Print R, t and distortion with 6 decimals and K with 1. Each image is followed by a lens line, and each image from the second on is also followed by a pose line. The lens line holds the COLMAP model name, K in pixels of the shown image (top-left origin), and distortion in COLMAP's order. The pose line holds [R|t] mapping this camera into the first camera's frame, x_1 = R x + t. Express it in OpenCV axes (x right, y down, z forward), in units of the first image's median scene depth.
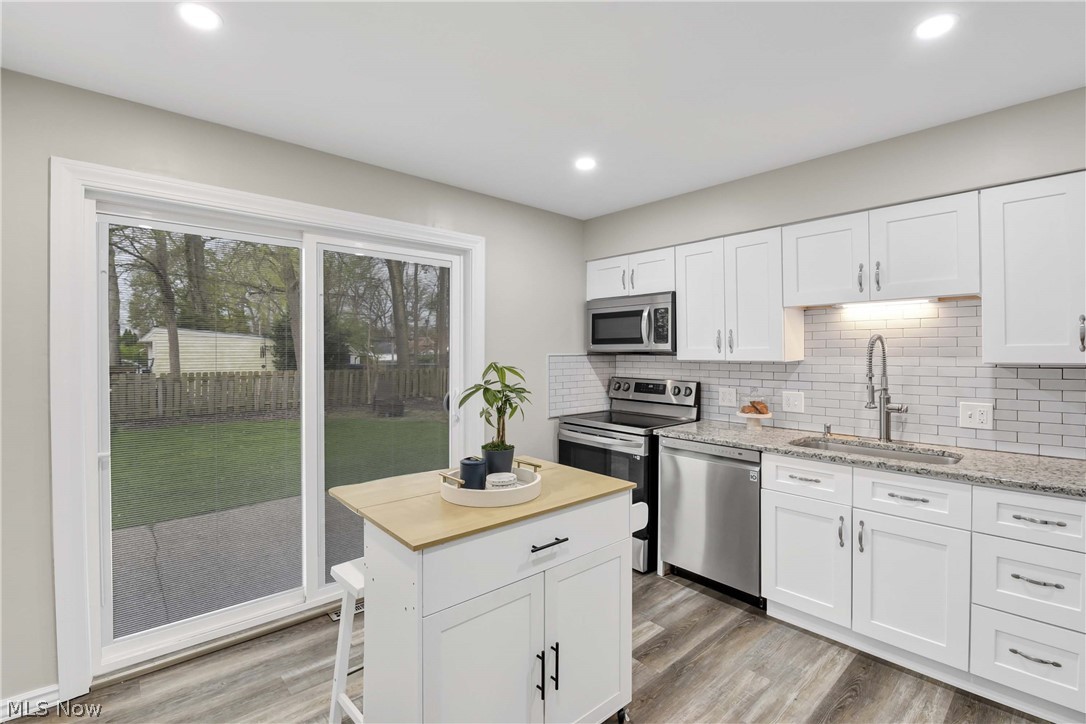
lens RADIAL K [[494.6, 0, 543.5], [0, 494.6, 356.3], [0, 0, 1]] dist [-0.000969, -0.001930]
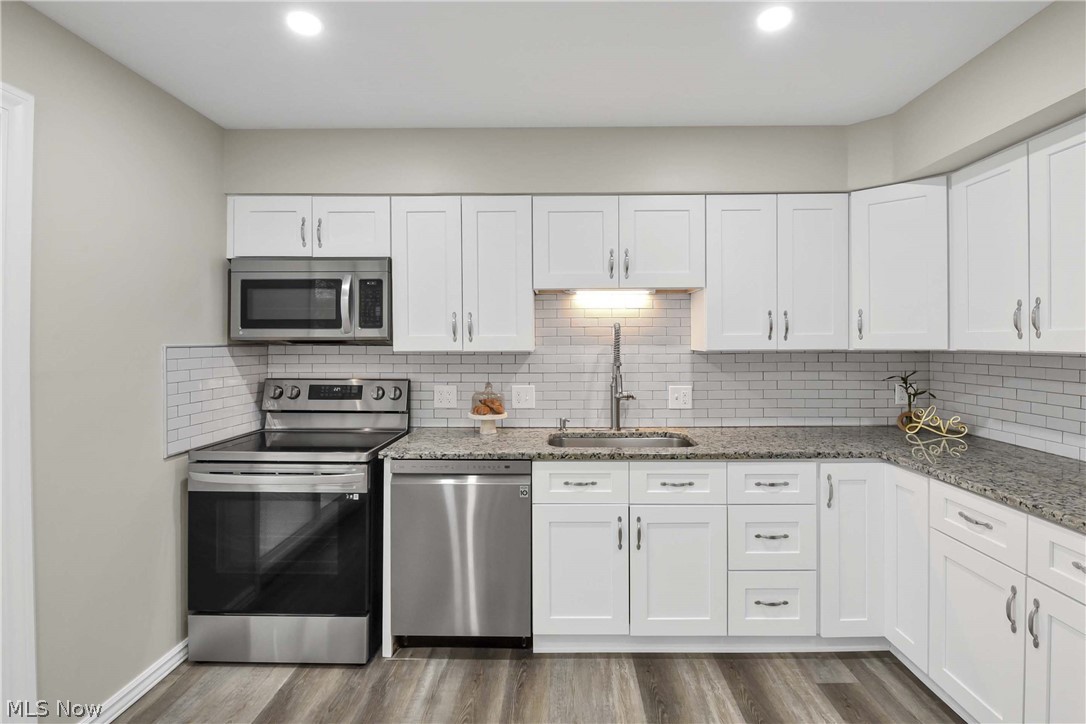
lens RADIAL K [[541.1, 0, 554.7], [0, 541.1, 344.5], [0, 0, 1]] dist [0.005181, -0.001191]
pose [[0.675272, -0.003827, 0.737559, -0.200756], [0.007250, 0.999973, -0.001449, 0.000113], [-0.737533, 0.006326, 0.675281, 0.348673]]
